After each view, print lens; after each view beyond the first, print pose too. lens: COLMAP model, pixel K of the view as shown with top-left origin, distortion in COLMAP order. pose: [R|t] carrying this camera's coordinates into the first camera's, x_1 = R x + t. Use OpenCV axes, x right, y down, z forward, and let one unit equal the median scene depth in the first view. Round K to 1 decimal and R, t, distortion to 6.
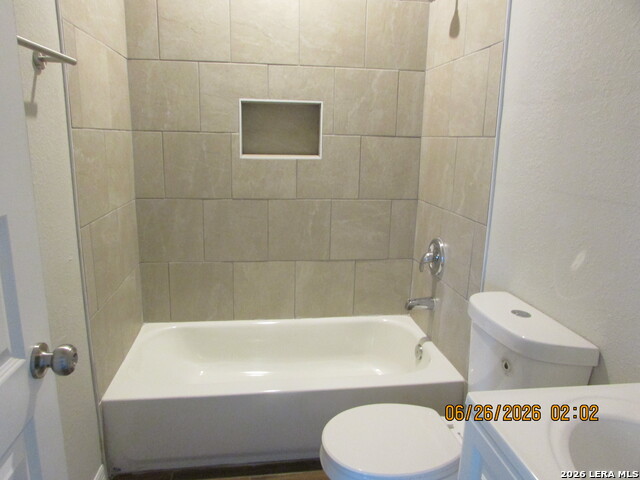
lens RADIAL K [[456.9, 0, 320.0], [0, 456.9, 240.0], [0, 0, 1]] dist [-0.030421, 0.001217]
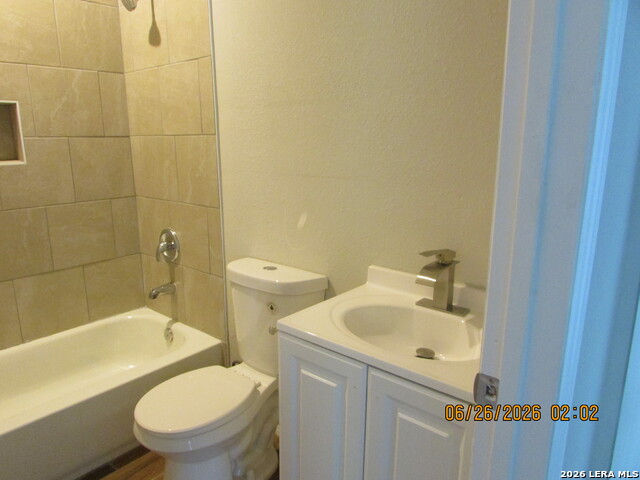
lens RADIAL K [[456.9, 0, 320.0], [0, 456.9, 240.0], [0, 0, 1]] dist [-0.030421, 0.001217]
pose [[0.740759, -0.172398, 0.649273, -0.180645], [0.165979, 0.983513, 0.071780, 0.006173], [-0.650943, 0.054594, 0.757161, -0.064116]]
